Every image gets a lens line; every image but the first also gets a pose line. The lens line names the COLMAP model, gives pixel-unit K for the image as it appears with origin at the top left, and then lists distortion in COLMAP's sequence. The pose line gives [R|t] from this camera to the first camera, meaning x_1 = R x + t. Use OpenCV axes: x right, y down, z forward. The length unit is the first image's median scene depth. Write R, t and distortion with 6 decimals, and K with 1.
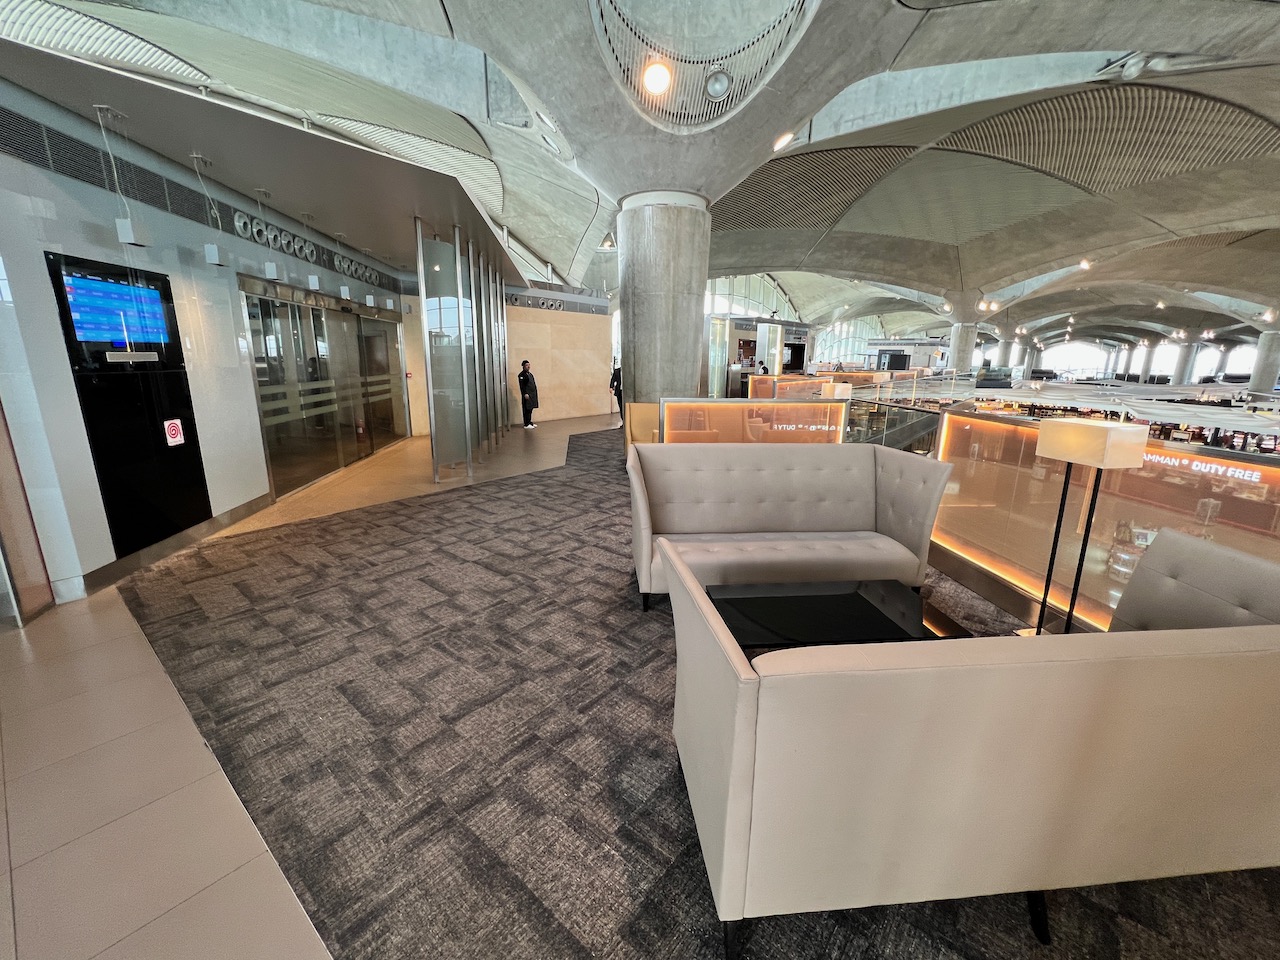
lens RADIAL K [[516.1, 0, 639.6], [0, 516.1, 476.7], [0, 0, 1]] dist [0.001110, 0.000112]
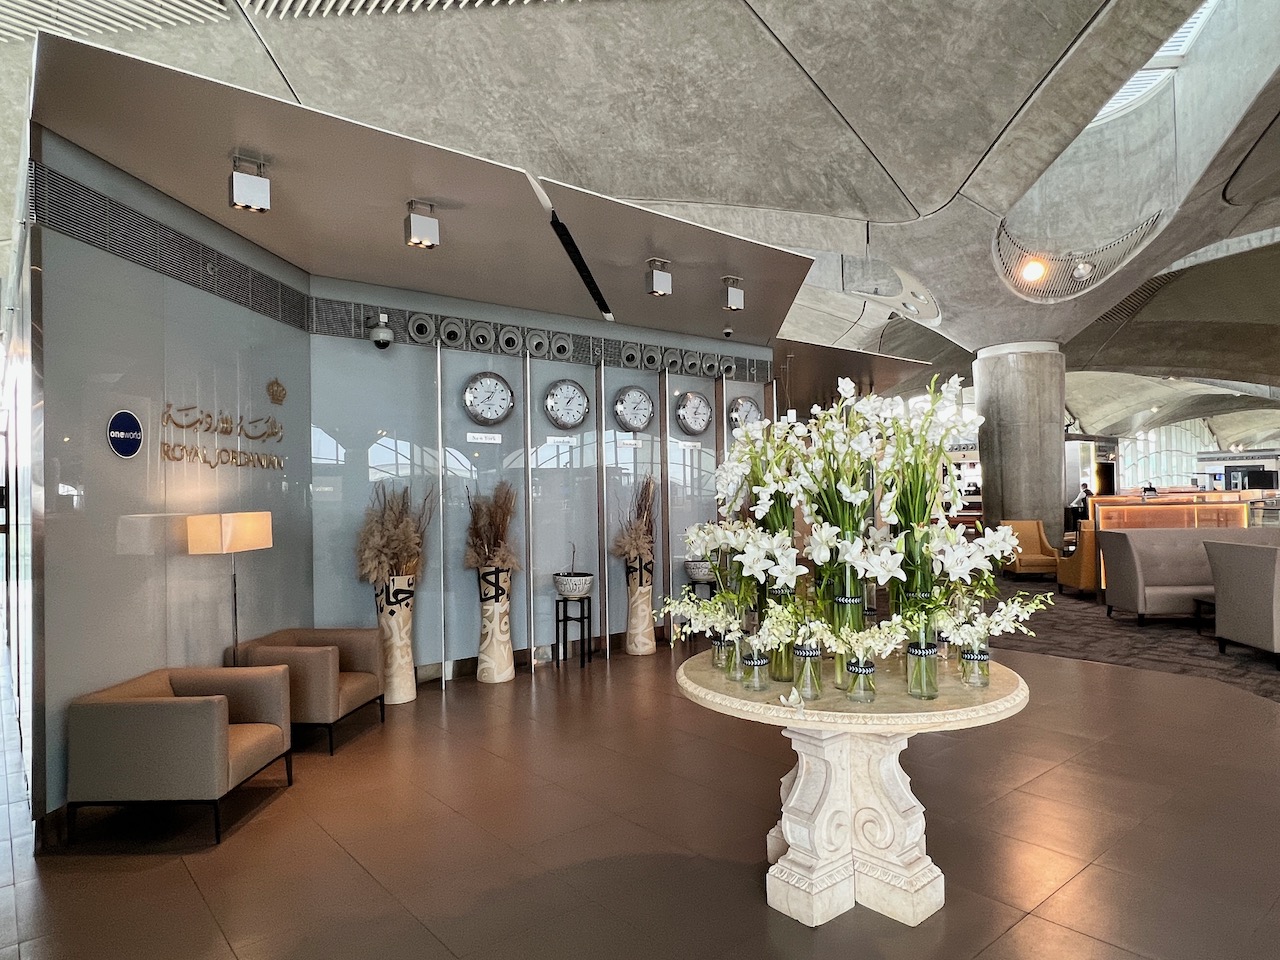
lens RADIAL K [[786.1, 0, 640.6], [0, 786.1, 481.3], [0, 0, 1]] dist [-0.002038, 0.001973]
pose [[0.979676, -0.036716, -0.197200, -0.430965], [-0.012414, 0.970123, -0.242296, 0.184676], [0.200204, 0.239819, 0.949950, -0.734980]]
